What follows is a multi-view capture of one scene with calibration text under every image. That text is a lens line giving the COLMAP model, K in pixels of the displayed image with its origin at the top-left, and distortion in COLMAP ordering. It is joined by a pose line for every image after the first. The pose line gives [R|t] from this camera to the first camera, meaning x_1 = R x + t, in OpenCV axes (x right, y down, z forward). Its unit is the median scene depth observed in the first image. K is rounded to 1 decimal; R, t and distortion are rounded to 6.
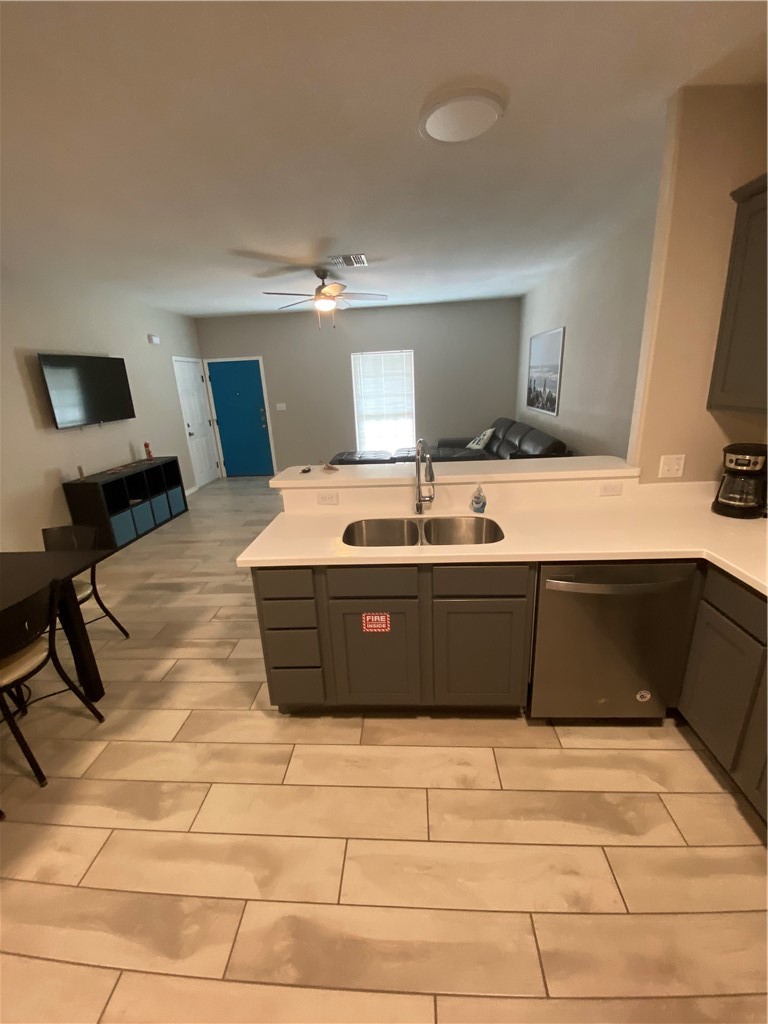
lens RADIAL K [[418.0, 0, 381.1], [0, 418.0, 510.1], [0, 0, 1]] dist [0.039211, -0.031059]
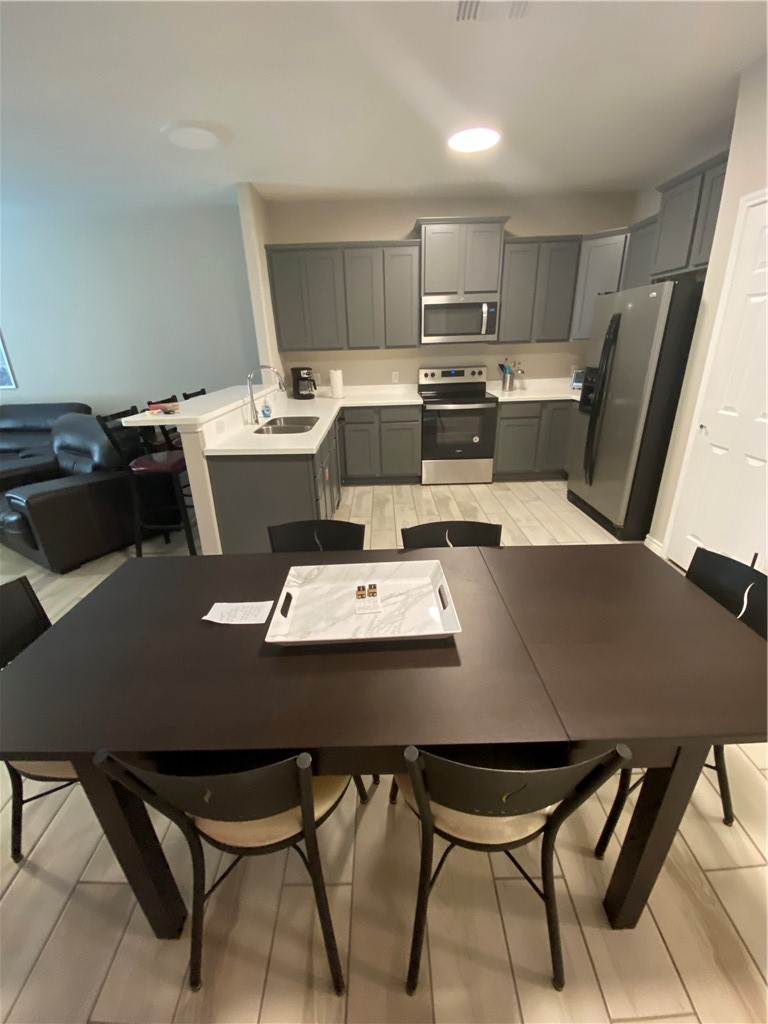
lens RADIAL K [[416.5, 0, 383.4], [0, 416.5, 509.2], [0, 0, 1]] dist [0.002736, -0.000016]
pose [[-0.069774, -0.329387, 0.941613, -1.914612], [0.322190, 0.885886, 0.333767, -0.104359], [-0.944100, 0.326666, 0.044313, 0.881095]]
